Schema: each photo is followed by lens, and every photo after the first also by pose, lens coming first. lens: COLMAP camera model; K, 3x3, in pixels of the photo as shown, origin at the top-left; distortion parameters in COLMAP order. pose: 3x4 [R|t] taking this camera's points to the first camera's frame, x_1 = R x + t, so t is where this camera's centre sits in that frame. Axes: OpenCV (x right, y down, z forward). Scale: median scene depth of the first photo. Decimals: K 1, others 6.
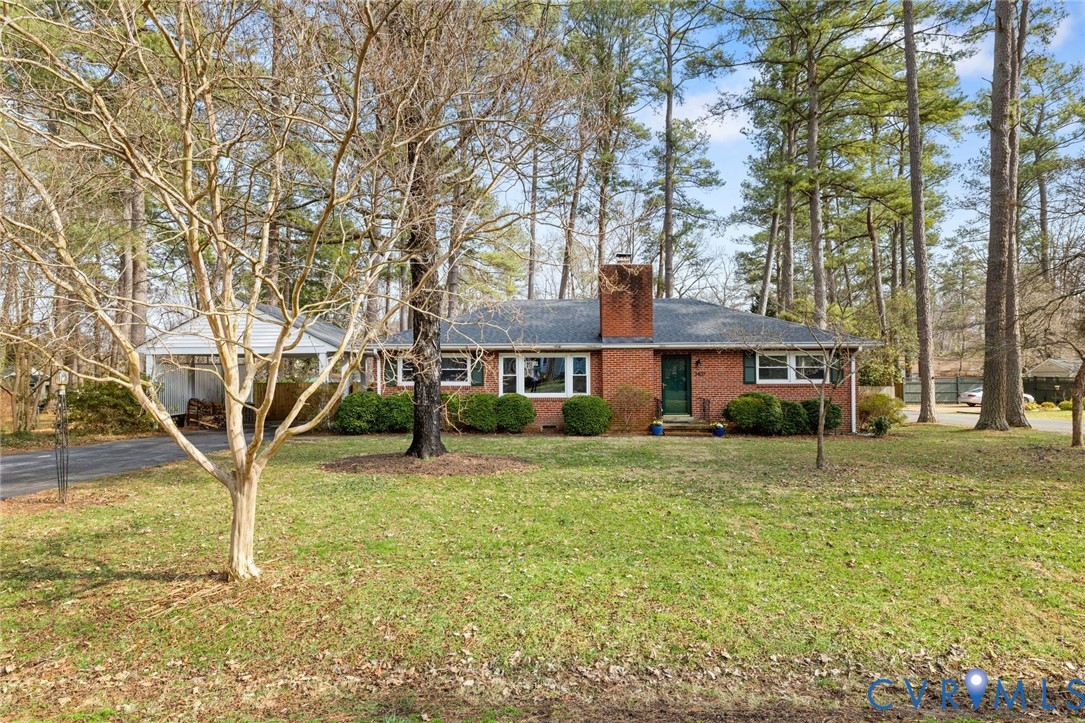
lens RADIAL K [[470.6, 0, 539.7], [0, 470.6, 357.4], [0, 0, 1]] dist [-0.000735, -0.000062]
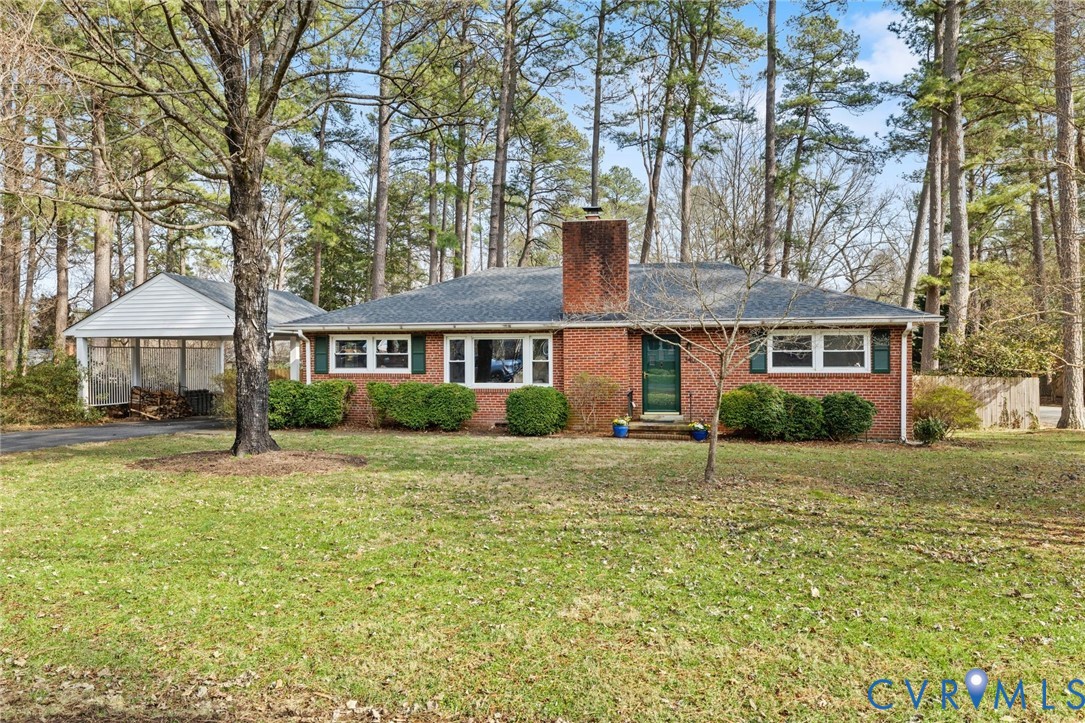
lens RADIAL K [[590.9, 0, 548.8], [0, 590.9, 354.4], [0, 0, 1]] dist [-0.001845, -0.000200]
pose [[0.988722, 0.000139, -0.149761, 0.254206], [0.003919, 0.999633, 0.026797, -0.000788], [0.149710, -0.027082, 0.988359, 0.001608]]
